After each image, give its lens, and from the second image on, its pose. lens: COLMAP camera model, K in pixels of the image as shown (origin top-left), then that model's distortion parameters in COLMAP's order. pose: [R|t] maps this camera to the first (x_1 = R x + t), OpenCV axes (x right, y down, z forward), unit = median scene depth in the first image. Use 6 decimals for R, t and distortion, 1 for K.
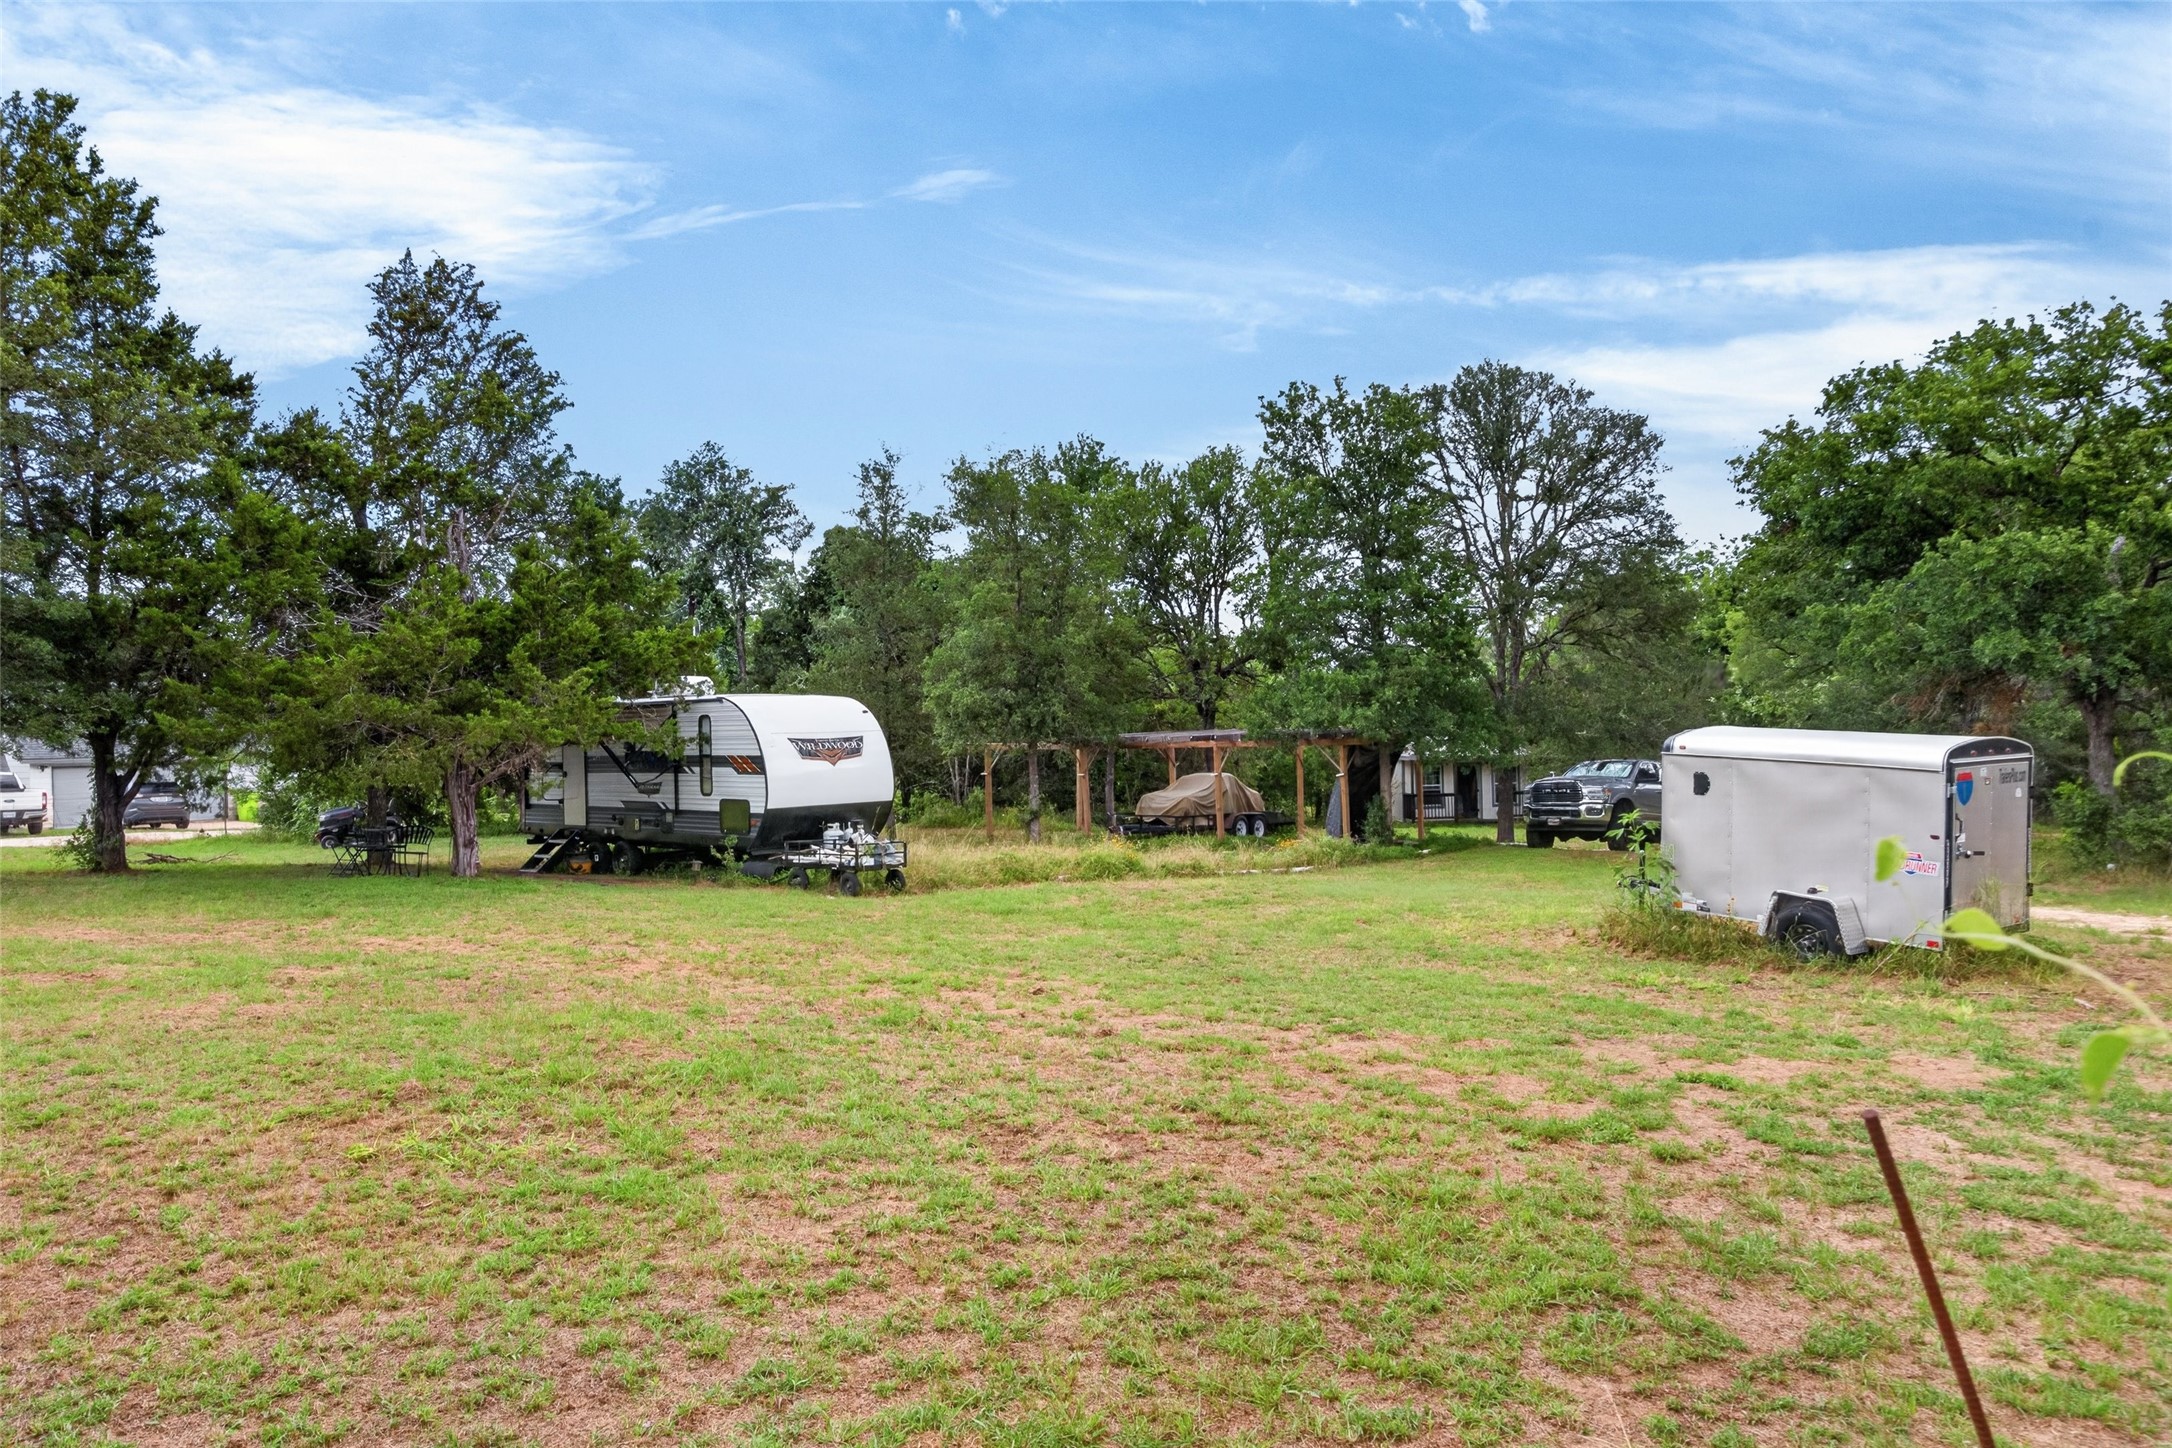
lens RADIAL K [[1217.3, 0, 1144.6], [0, 1217.3, 735.3], [0, 0, 1]] dist [-0.003009, -0.000686]
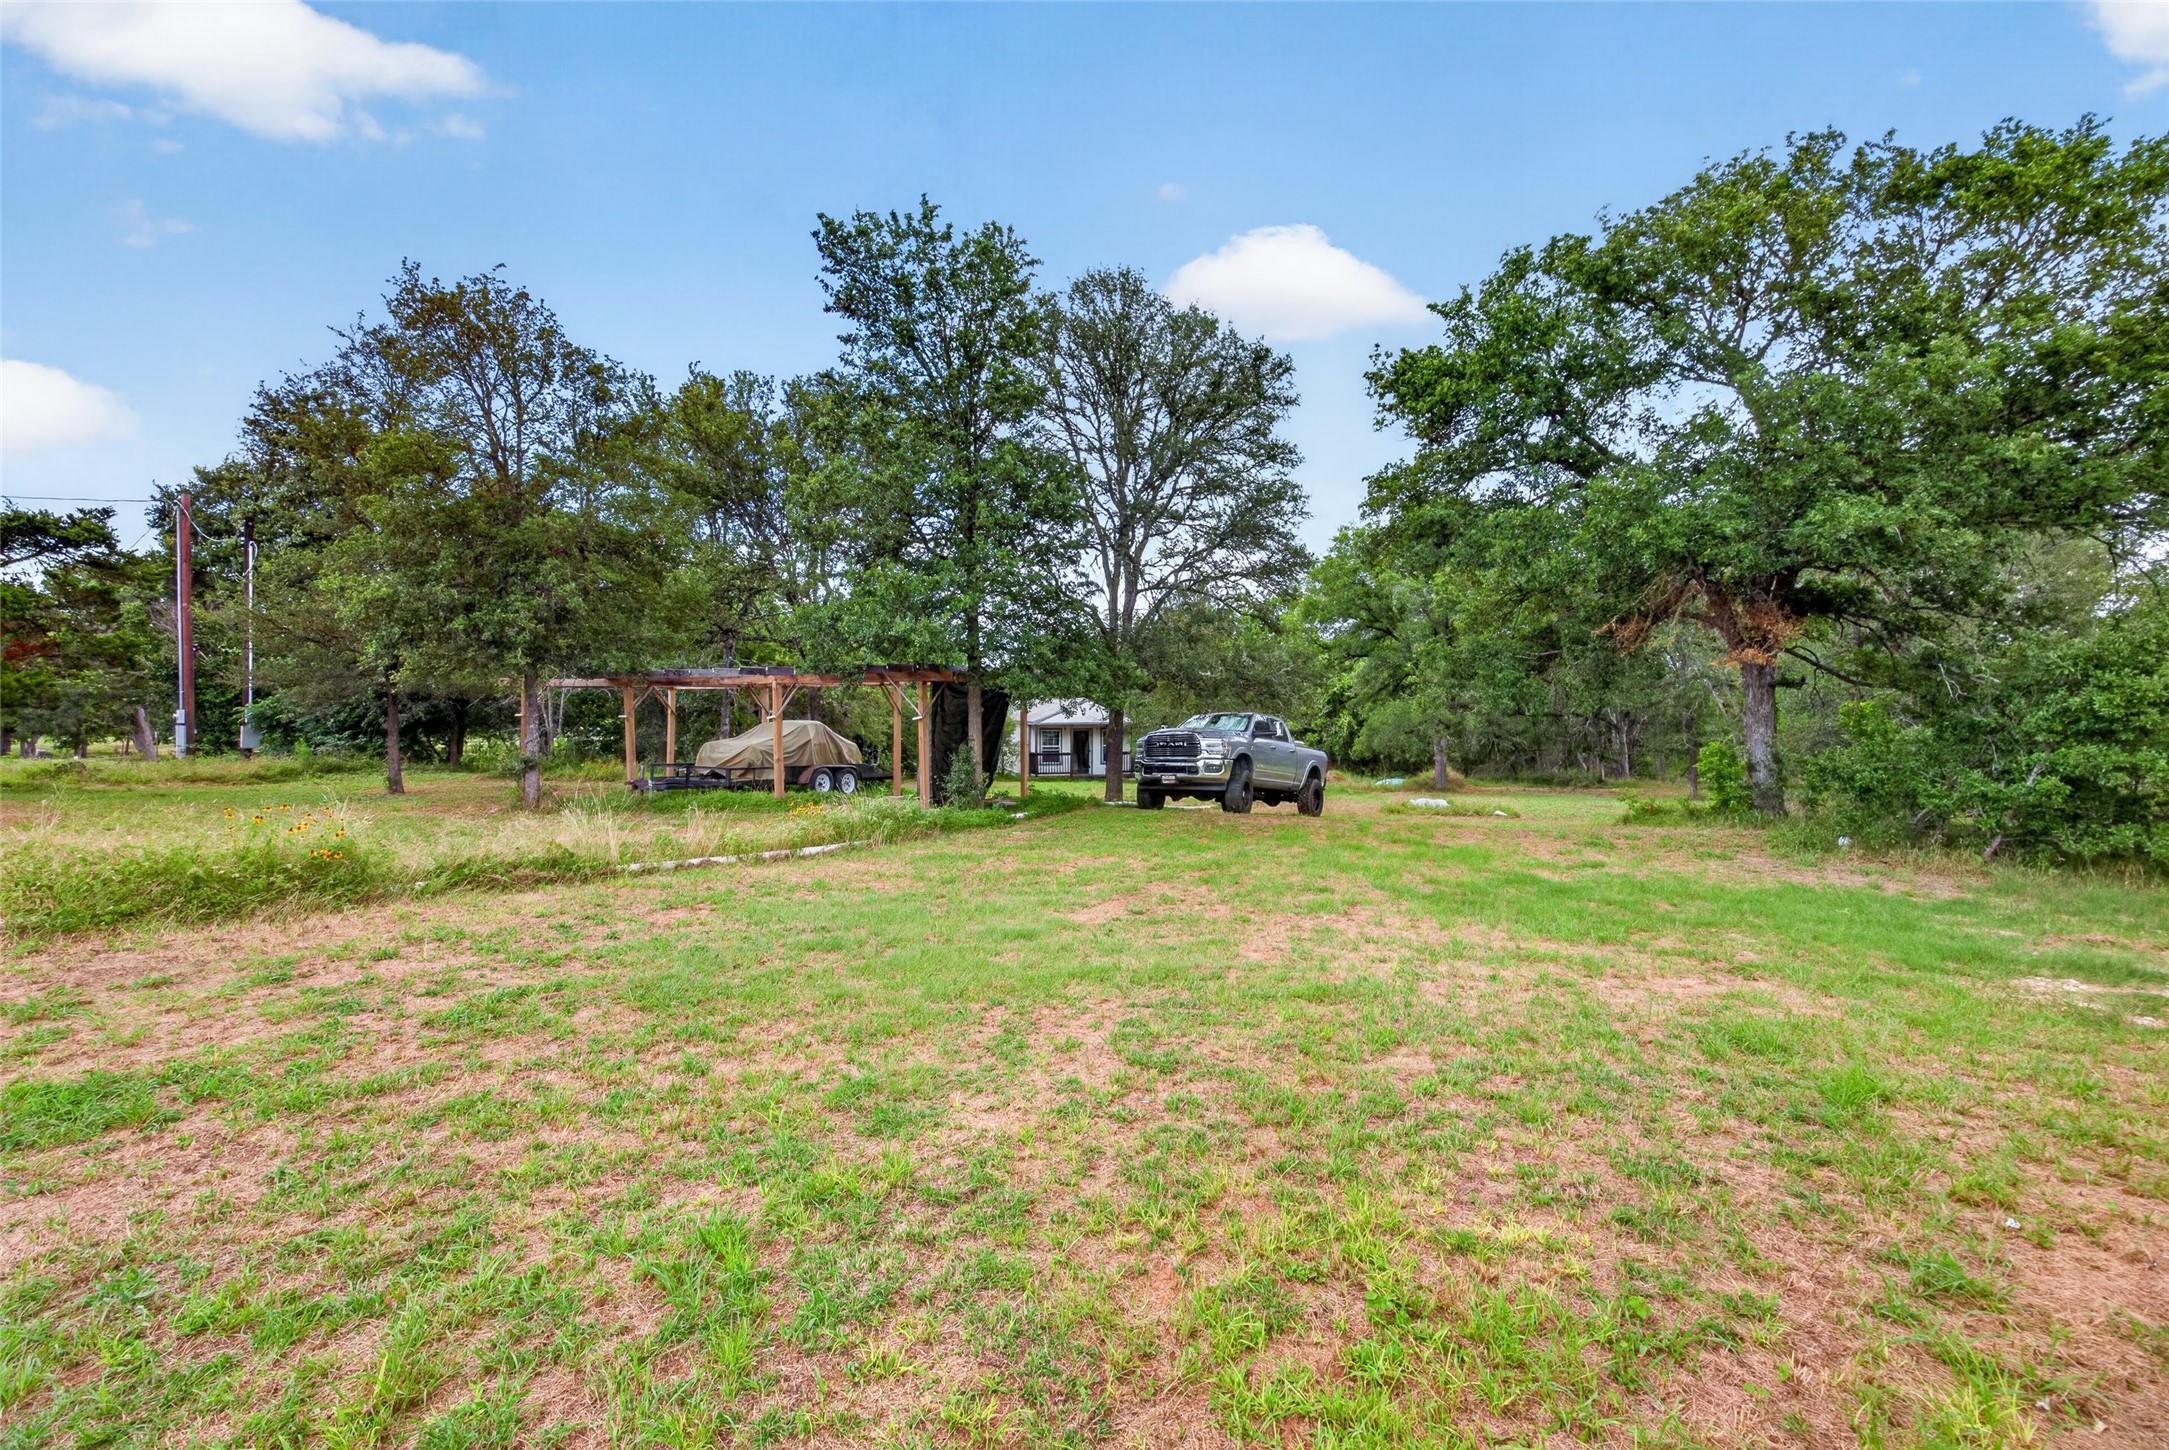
lens RADIAL K [[770.0, 0, 1083.6], [0, 770.0, 717.5], [0, 0, 1]] dist [0.000015, 0.000011]
pose [[0.967206, 0.028301, 0.252412, 0.134916], [-0.027550, 0.999599, -0.006508, 0.031362], [-0.252495, -0.000660, 0.967598, 0.472370]]
